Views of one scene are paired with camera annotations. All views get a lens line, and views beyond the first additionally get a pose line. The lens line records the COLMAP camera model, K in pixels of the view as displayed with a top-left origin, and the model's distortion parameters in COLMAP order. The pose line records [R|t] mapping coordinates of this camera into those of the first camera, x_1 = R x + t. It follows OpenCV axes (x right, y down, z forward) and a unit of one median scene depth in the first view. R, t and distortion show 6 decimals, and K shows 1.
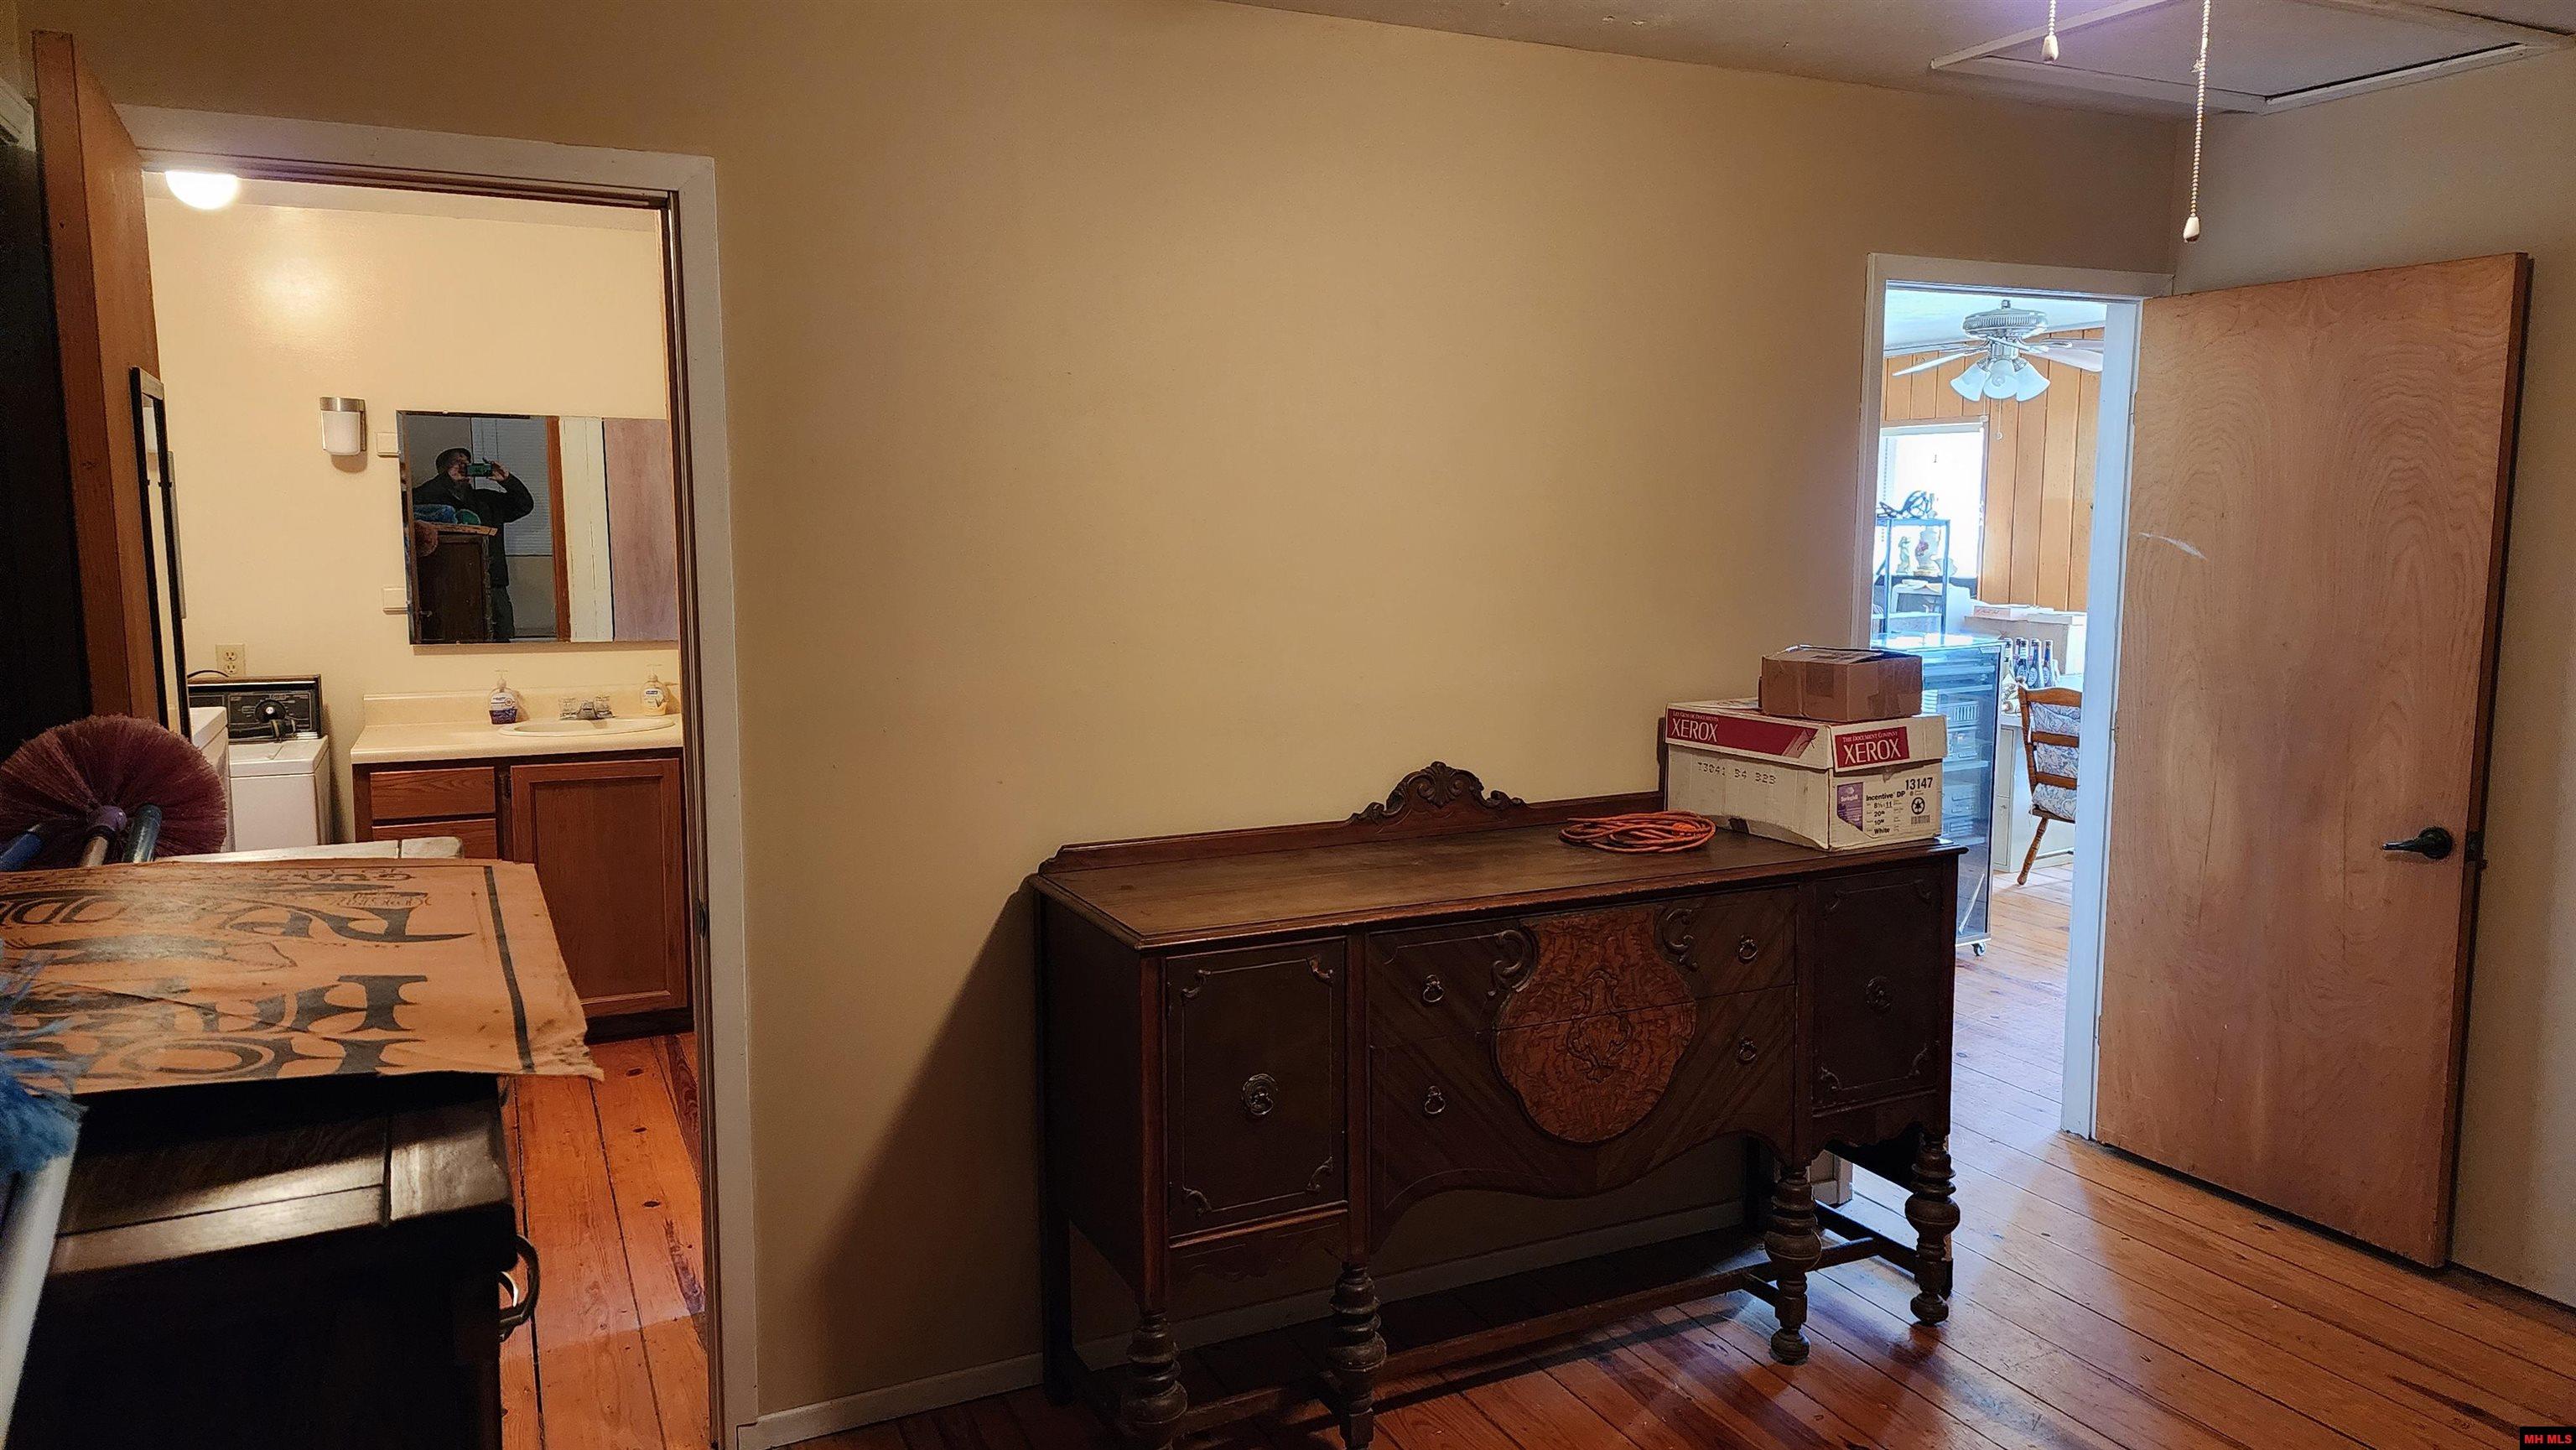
lens RADIAL K [[1728.2, 0, 1288.0], [0, 1728.2, 725.0], [0, 0, 1]] dist [0.093198, -0.073714]
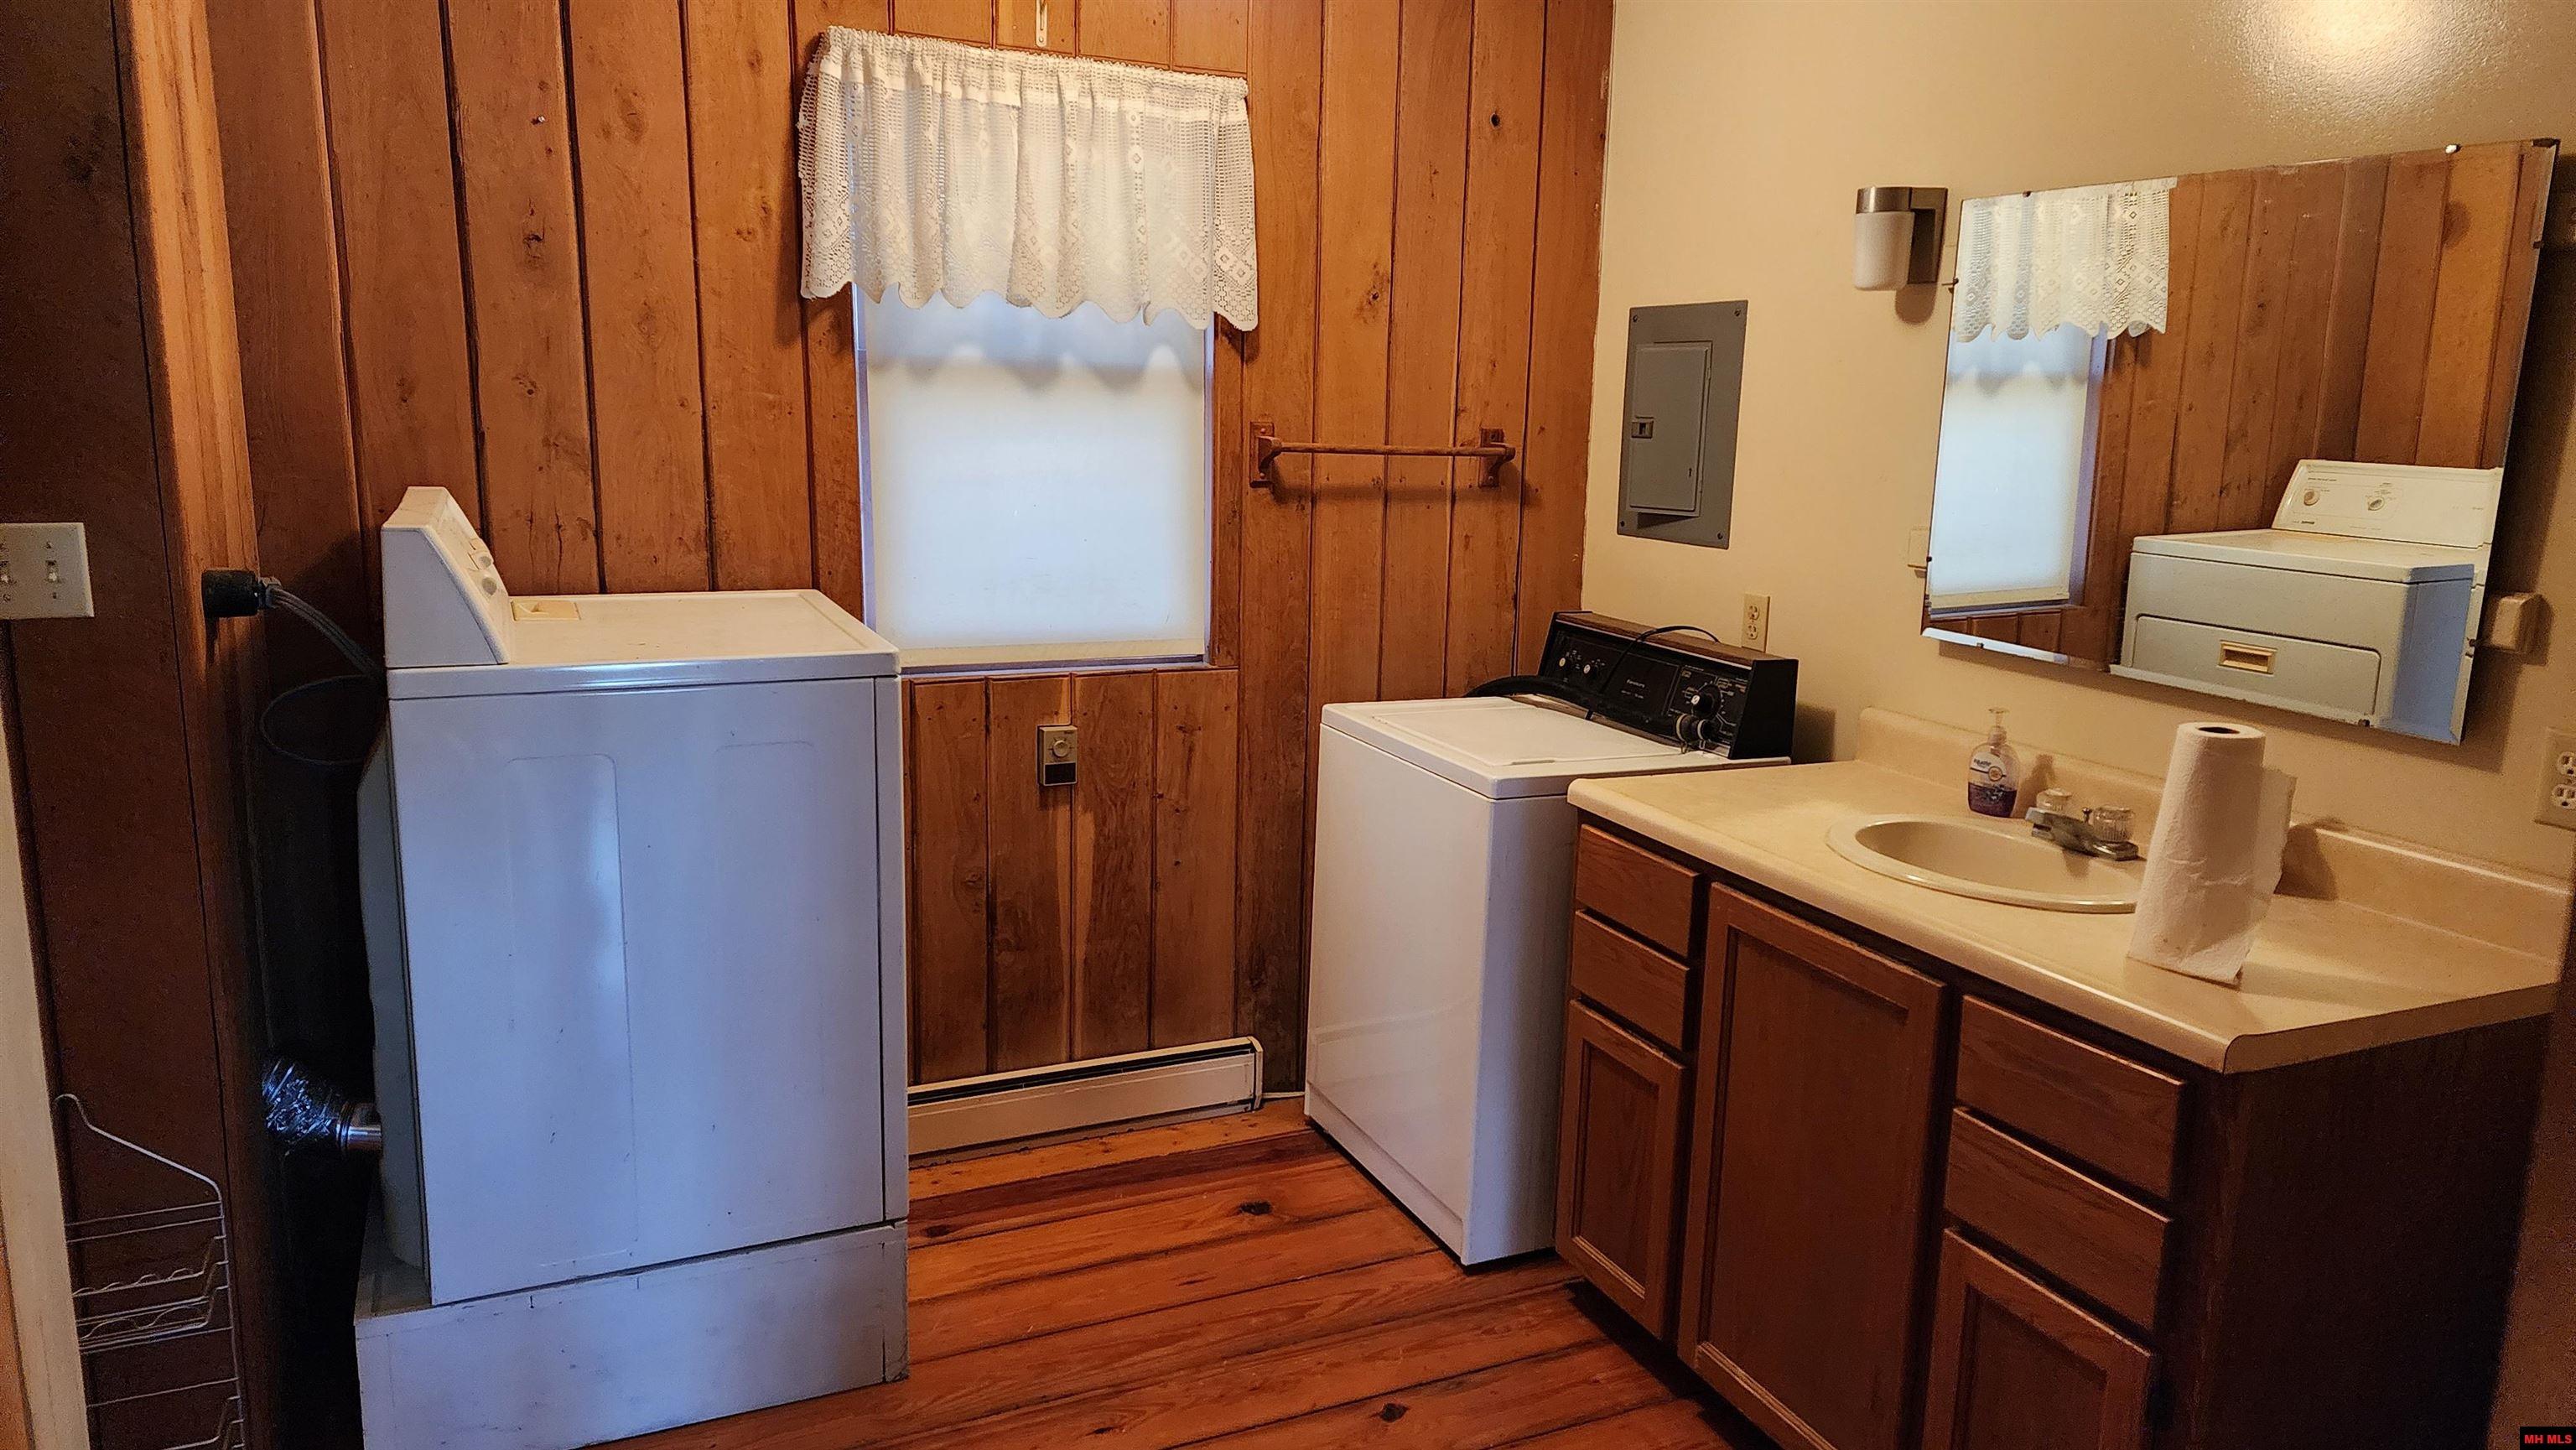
lens RADIAL K [[1728.2, 0, 1288.0], [0, 1728.2, 725.0], [0, 0, 1]] dist [0.093198, -0.073714]
pose [[-0.038031, 0.194296, -0.980205, 0.056555], [-0.145846, 0.969332, 0.197800, -0.102353], [0.988576, 0.150481, -0.008527, 0.846931]]
